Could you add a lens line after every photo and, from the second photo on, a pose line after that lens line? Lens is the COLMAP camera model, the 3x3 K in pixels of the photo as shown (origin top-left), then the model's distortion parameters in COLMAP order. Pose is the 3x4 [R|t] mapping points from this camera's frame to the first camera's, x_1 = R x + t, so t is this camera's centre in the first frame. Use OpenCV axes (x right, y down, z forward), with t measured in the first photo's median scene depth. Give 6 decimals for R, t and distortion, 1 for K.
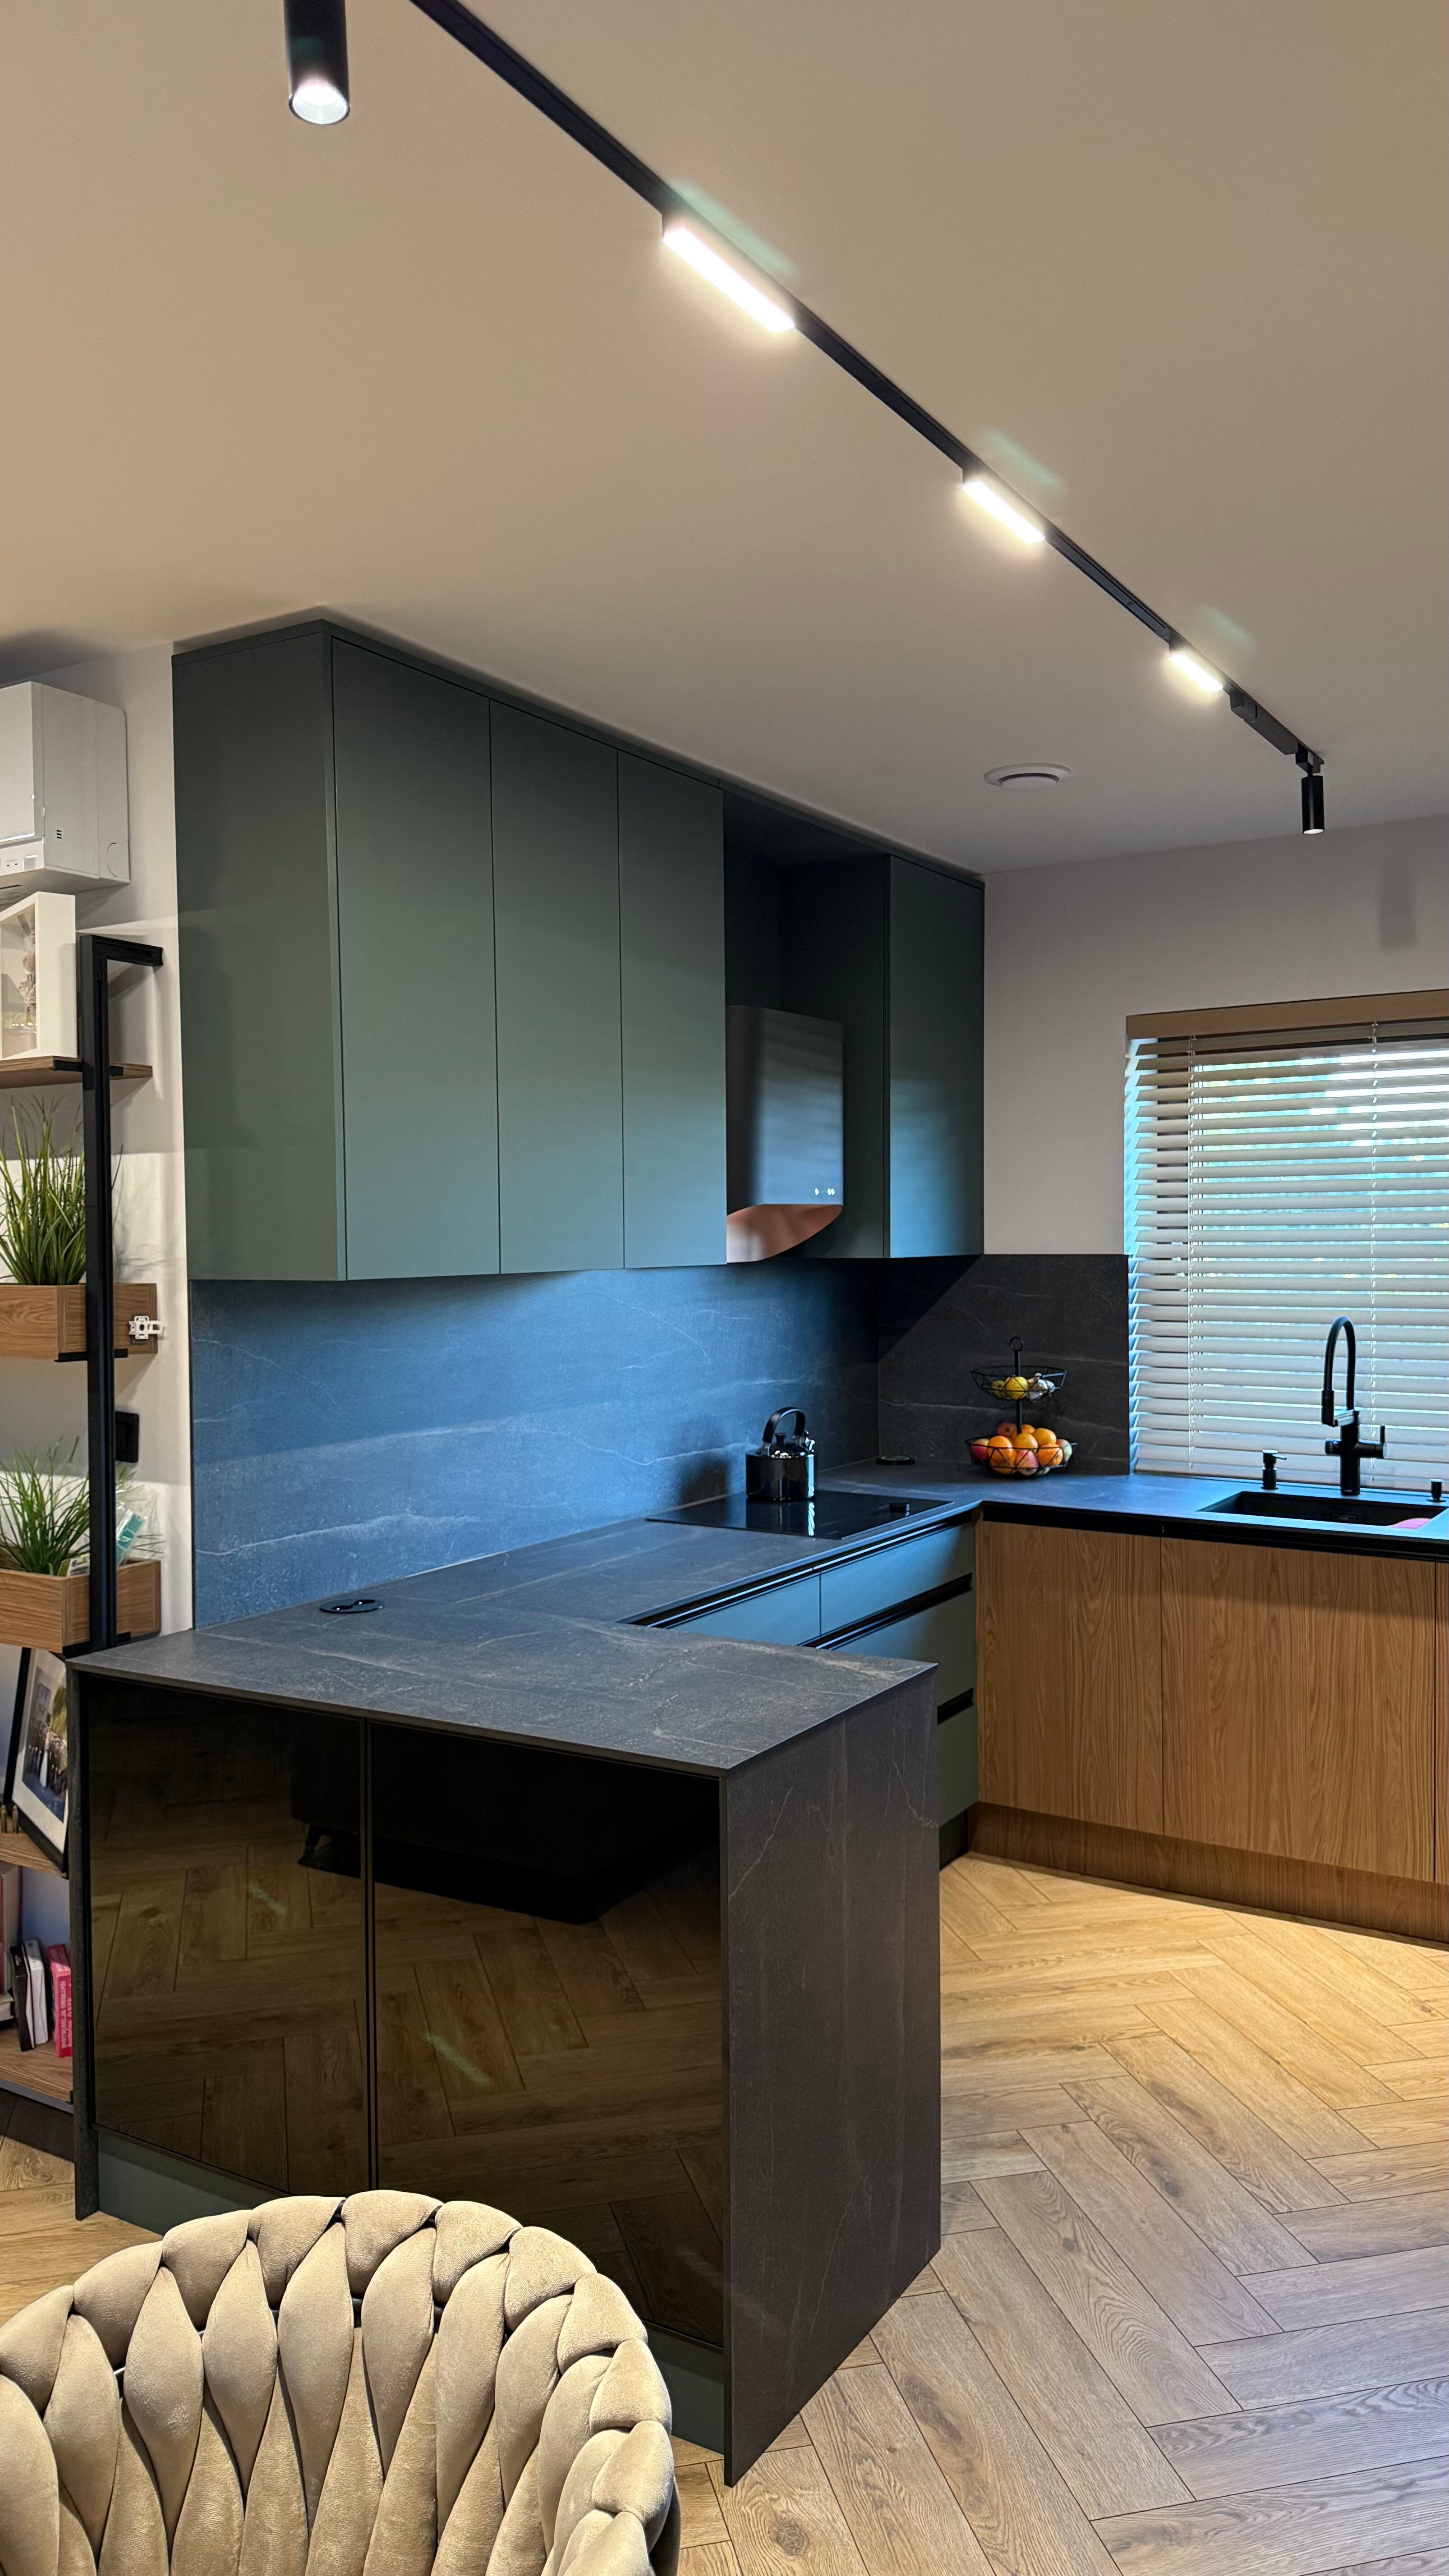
lens RADIAL K [[1834.6, 0, 719.8], [0, 1834.6, 1278.3], [0, 0, 1]] dist [0.025822, -0.026996]
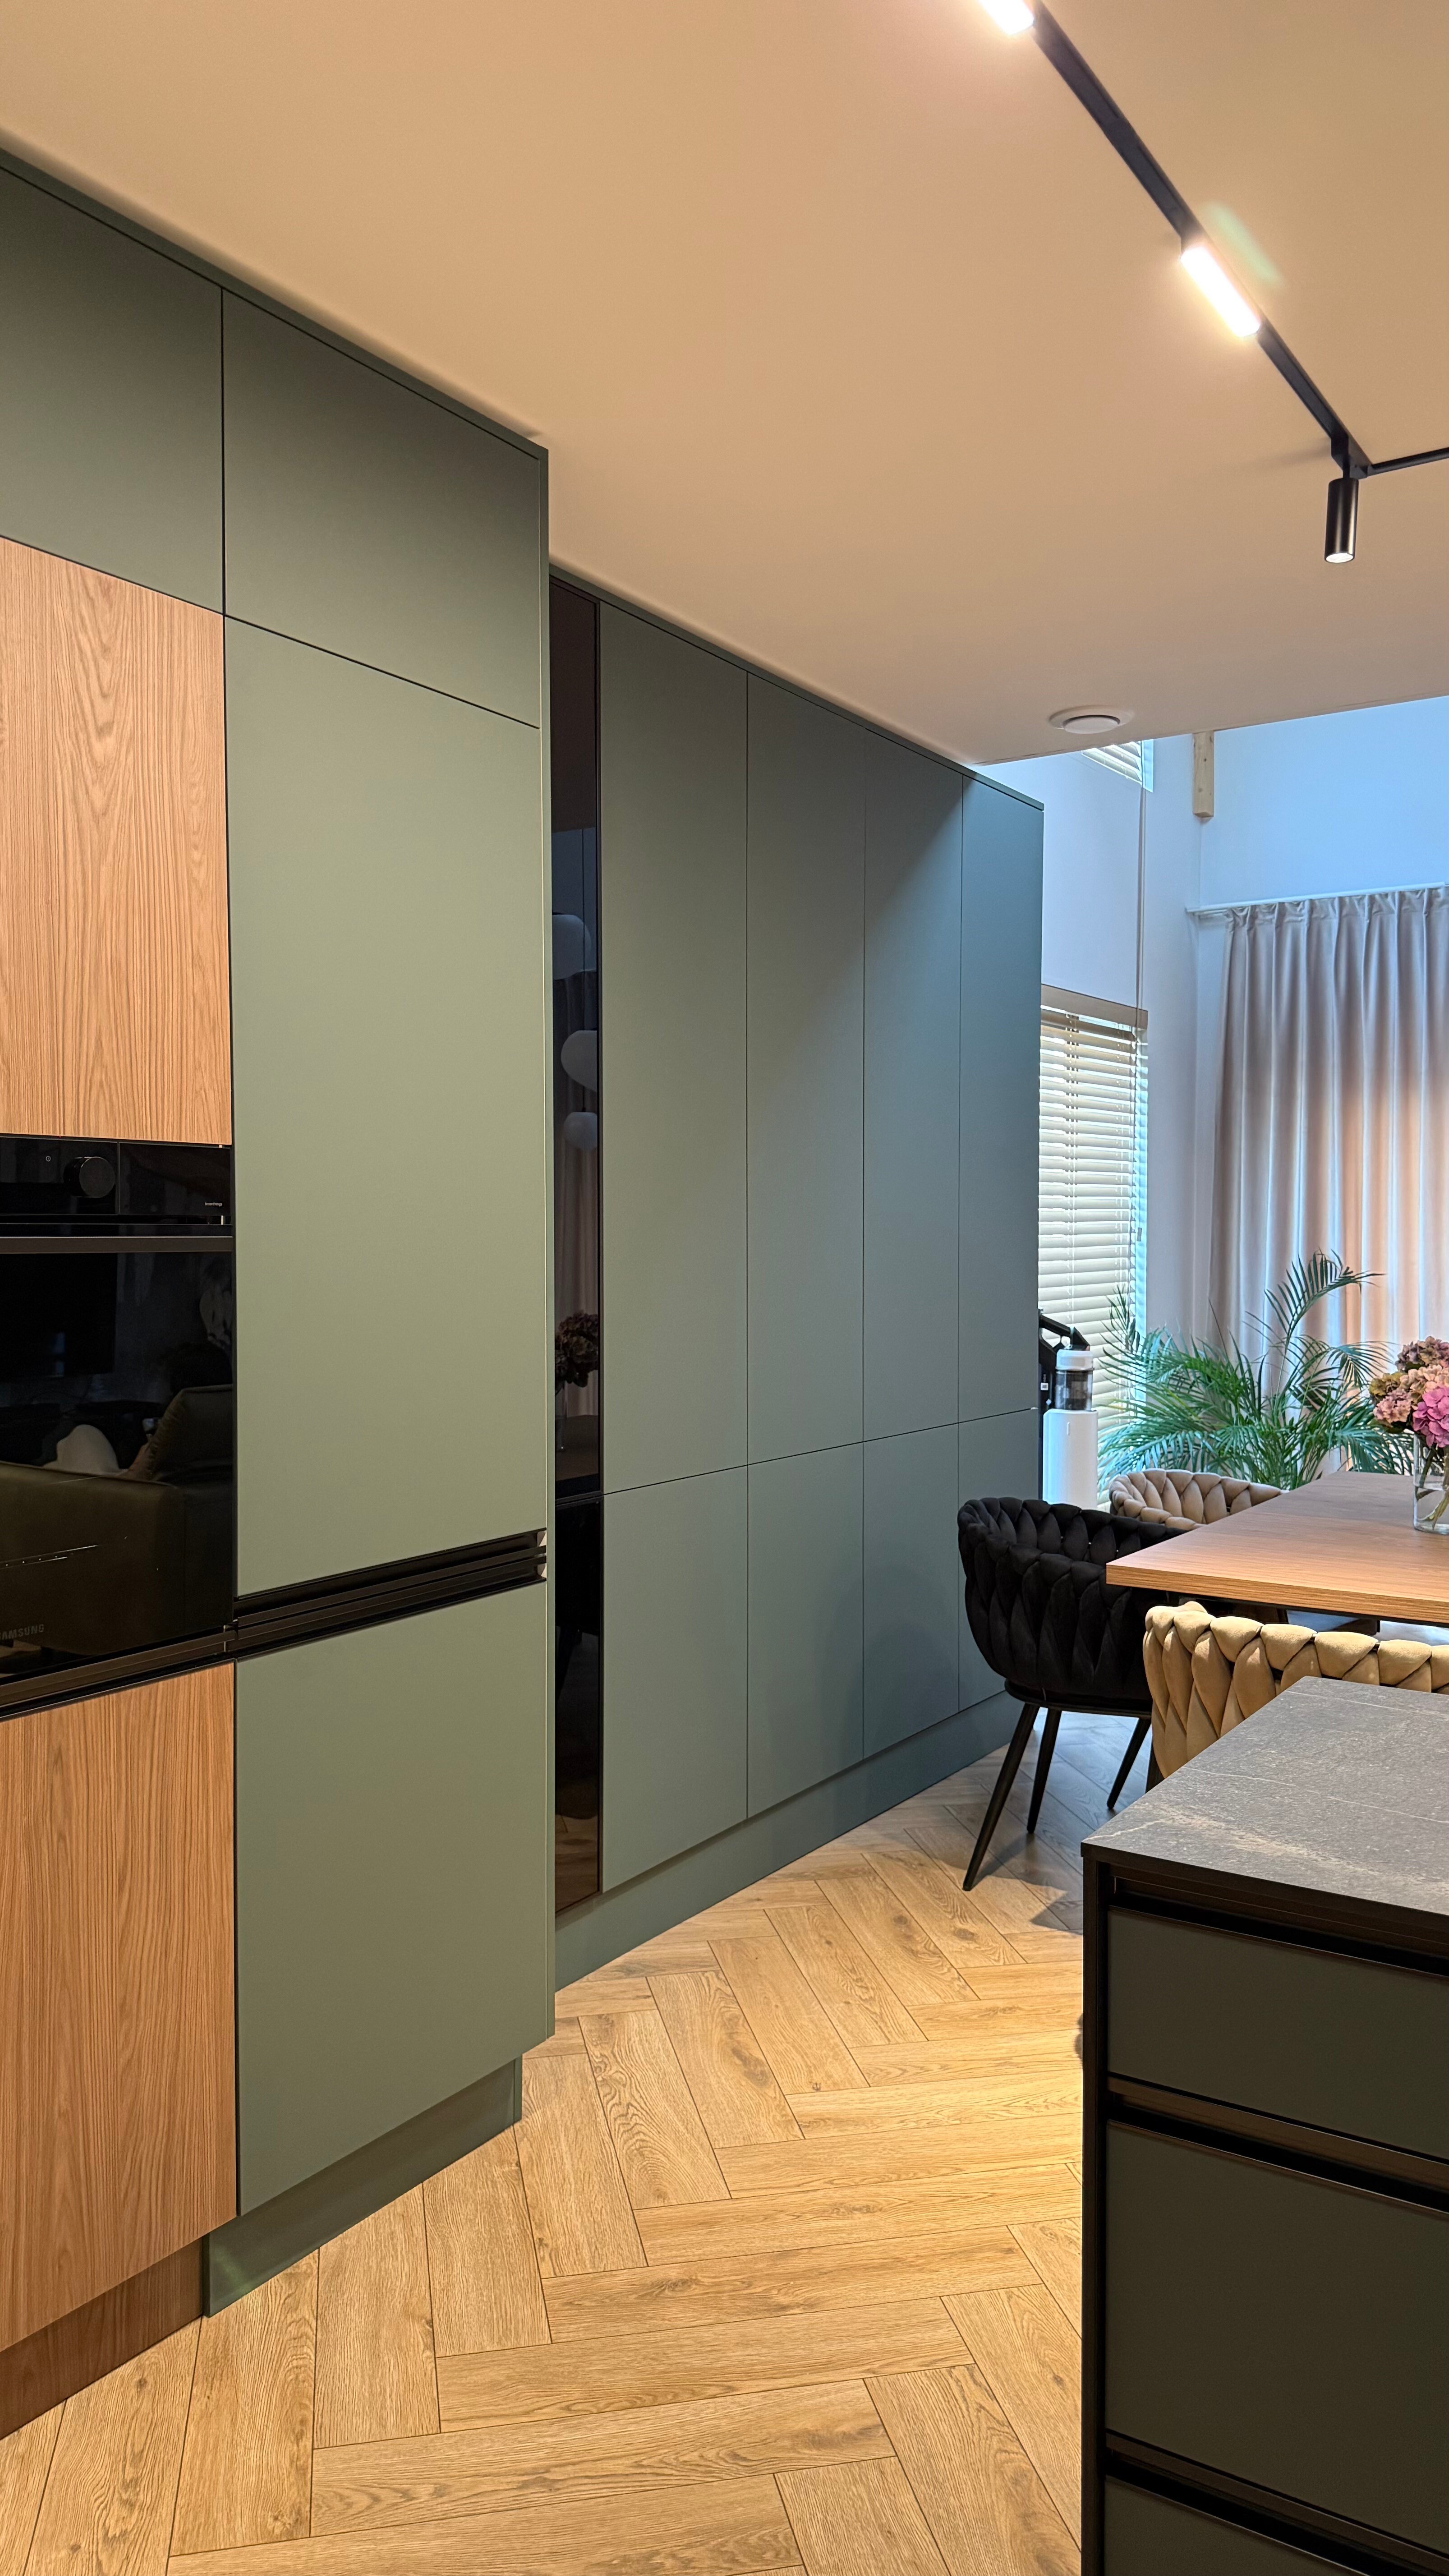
lens RADIAL K [[1834.6, 0, 726.5], [0, 1834.6, 1293.4], [0, 0, 1]] dist [0.025822, -0.026996]
pose [[-0.999473, 0.010797, 0.030619, 0.235387], [0.012610, 0.998140, 0.059645, 0.032650], [-0.029918, 0.060000, -0.997750, 1.777336]]
